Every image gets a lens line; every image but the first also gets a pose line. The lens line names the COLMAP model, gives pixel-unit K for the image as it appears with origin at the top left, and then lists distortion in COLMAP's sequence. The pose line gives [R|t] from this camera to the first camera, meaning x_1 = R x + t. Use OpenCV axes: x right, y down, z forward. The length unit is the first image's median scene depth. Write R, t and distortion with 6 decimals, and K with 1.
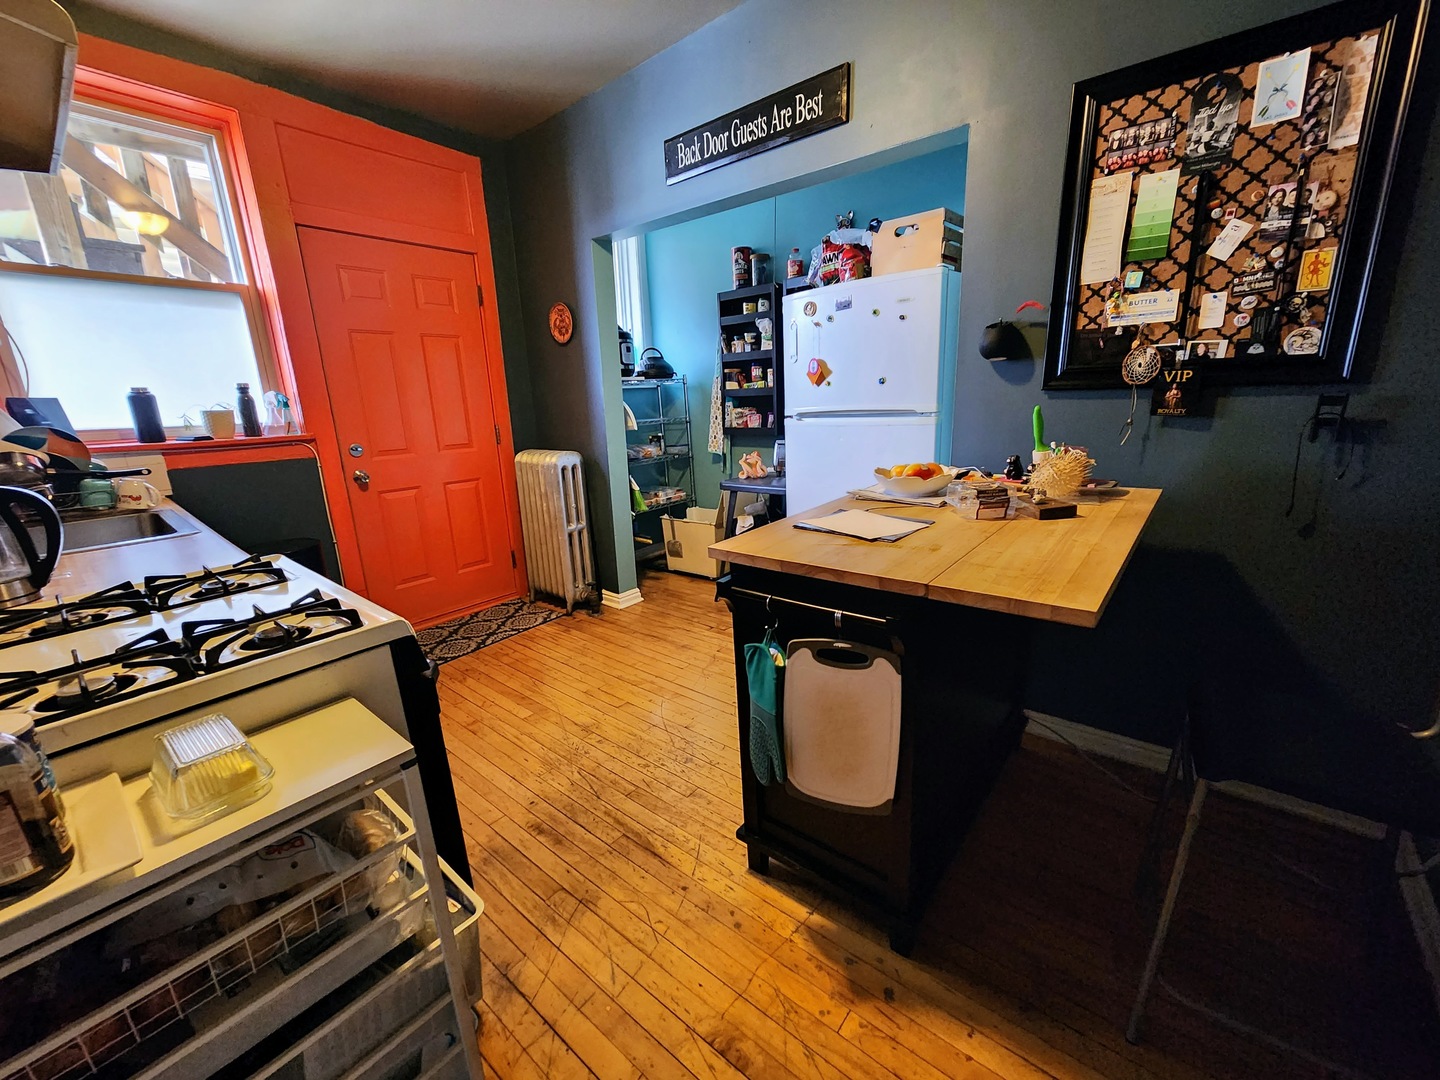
lens RADIAL K [[579.6, 0, 711.9], [0, 579.6, 539.4], [0, 0, 1]] dist [0.002291, -0.001614]
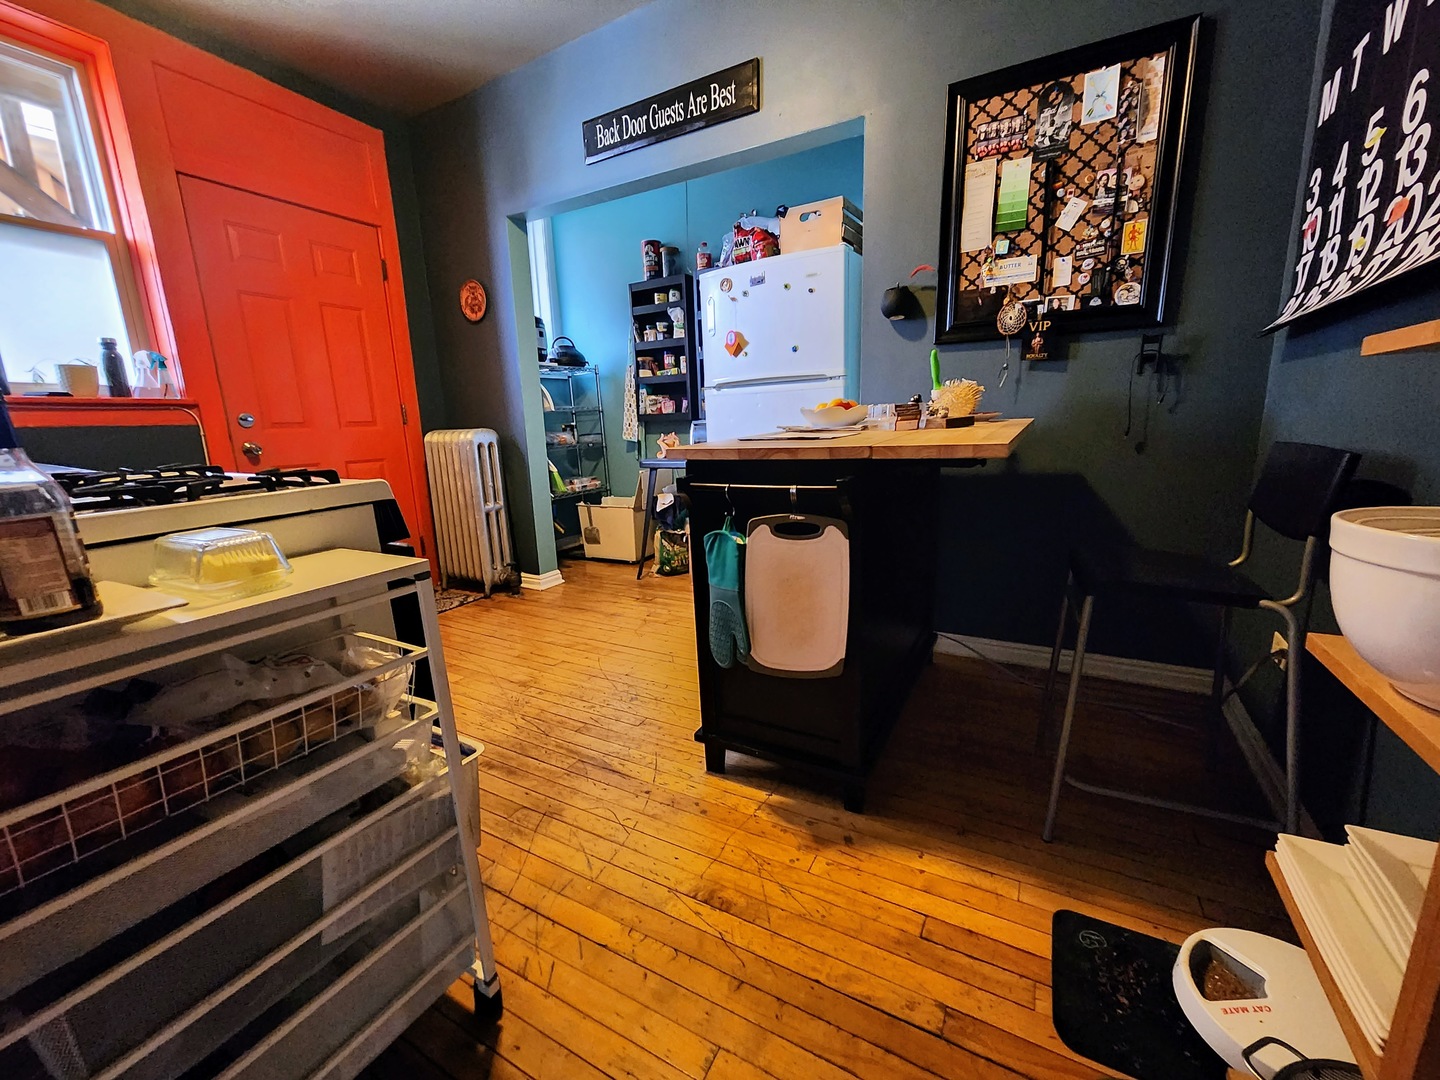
lens RADIAL K [[579.6, 0, 710.2], [0, 579.6, 543.3], [0, 0, 1]] dist [0.002291, -0.001614]
pose [[0.984009, -0.029336, 0.175687, -0.080923], [0.036919, 0.998516, -0.040047, 0.158046], [-0.174251, 0.045893, 0.983631, -0.040650]]
